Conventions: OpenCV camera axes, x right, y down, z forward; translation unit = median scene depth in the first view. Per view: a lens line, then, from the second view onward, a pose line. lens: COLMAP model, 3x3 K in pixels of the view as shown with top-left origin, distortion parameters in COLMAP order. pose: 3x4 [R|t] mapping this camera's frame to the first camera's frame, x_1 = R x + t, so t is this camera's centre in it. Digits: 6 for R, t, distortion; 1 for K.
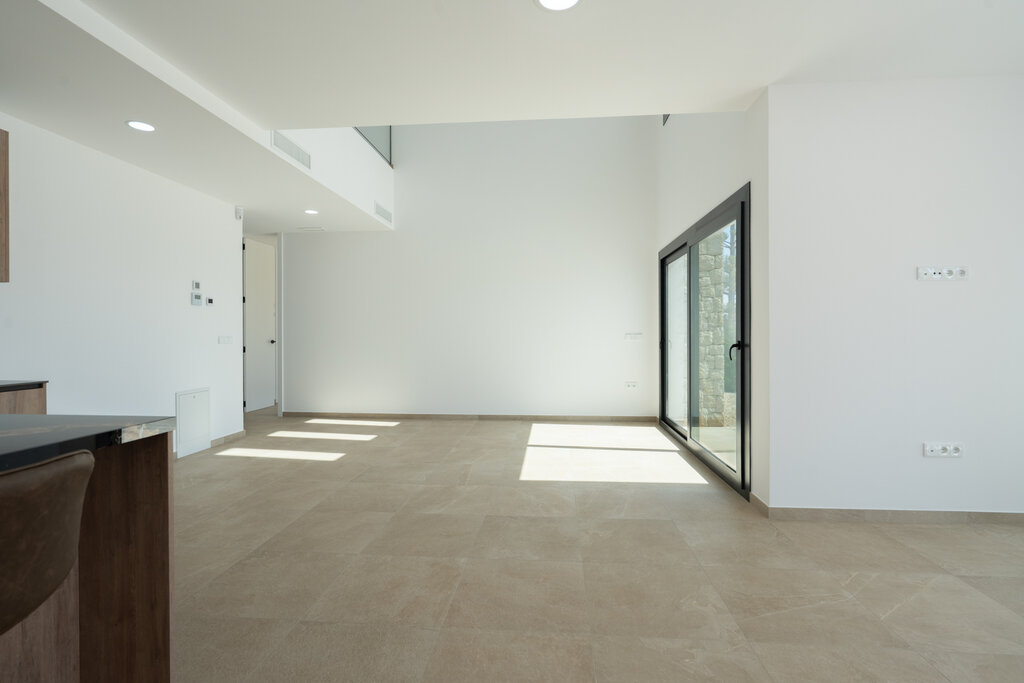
lens RADIAL K [[472.1, 0, 512.0], [0, 472.1, 341.5], [0, 0, 1]] dist [-0.002630, -0.000731]
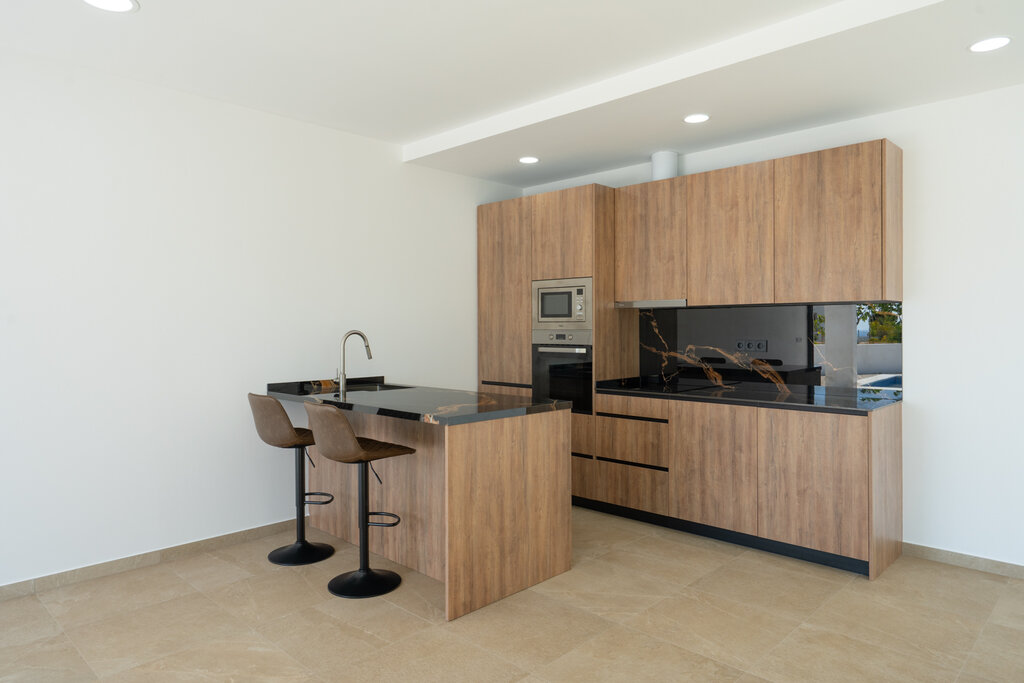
lens RADIAL K [[664.3, 0, 512.0], [0, 664.3, 341.5], [0, 0, 1]] dist [0.001639, 0.001868]
pose [[-0.633090, 0.024652, -0.773686, 0.352654], [-0.007556, 0.999248, 0.038021, -0.073028], [0.774042, 0.029917, -0.632428, 1.080661]]
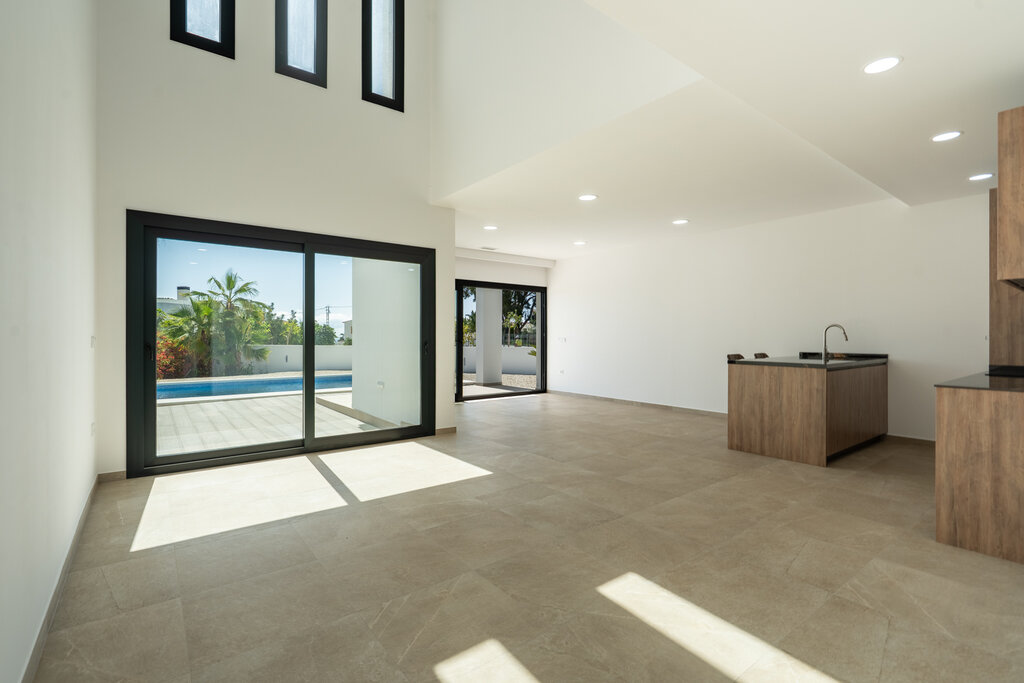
lens RADIAL K [[472.1, 0, 512.0], [0, 472.1, 341.5], [0, 0, 1]] dist [-0.002630, -0.000731]
pose [[-0.679929, -0.003629, 0.733269, -0.957661], [0.012124, 0.999795, 0.016191, -0.025490], [-0.733177, 0.019899, -0.679746, 1.989977]]
